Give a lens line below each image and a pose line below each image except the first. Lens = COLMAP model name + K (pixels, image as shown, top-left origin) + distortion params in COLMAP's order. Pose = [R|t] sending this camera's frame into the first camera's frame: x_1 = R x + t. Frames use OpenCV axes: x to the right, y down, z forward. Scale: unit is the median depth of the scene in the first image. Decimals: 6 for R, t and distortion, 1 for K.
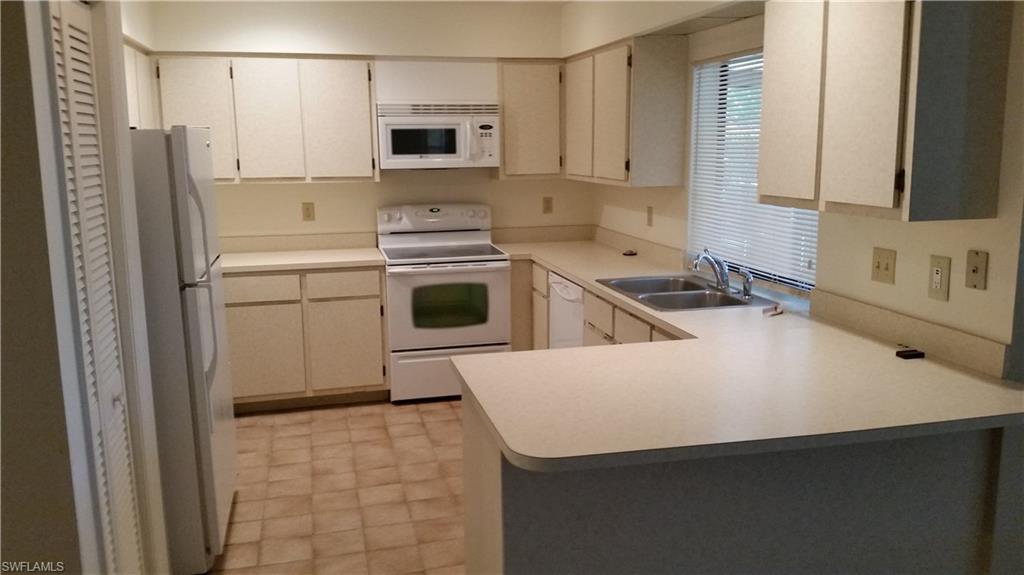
lens RADIAL K [[814.2, 0, 522.5], [0, 814.2, 294.3], [0, 0, 1]] dist [0.032166, -0.061204]
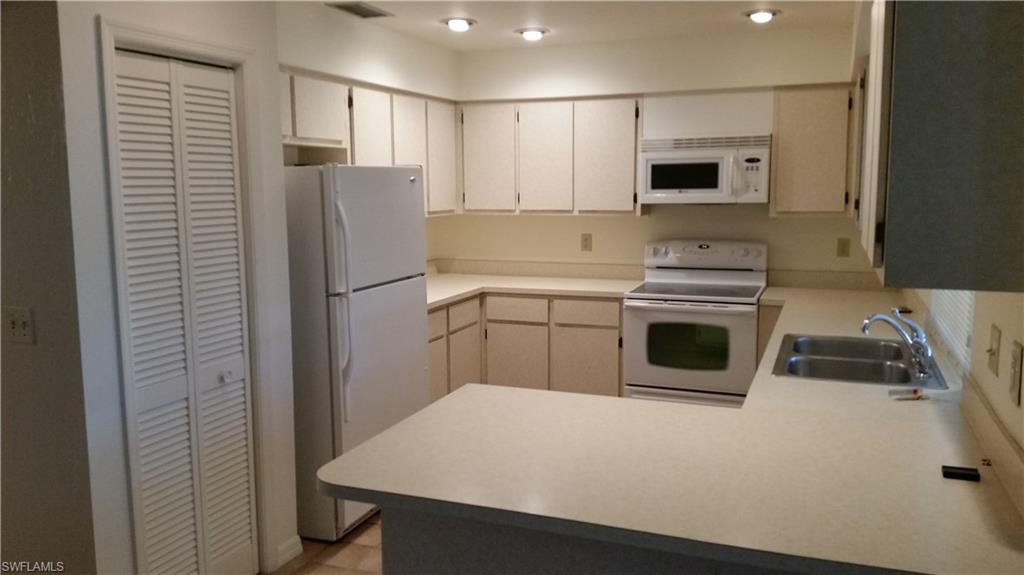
lens RADIAL K [[814.2, 0, 515.2], [0, 814.2, 285.3], [0, 0, 1]] dist [0.032166, -0.061204]
pose [[0.799853, 0.076428, -0.595309, 0.310381], [-0.106449, 0.994199, -0.015385, -0.020404], [0.590680, 0.075676, 0.803349, 0.103264]]
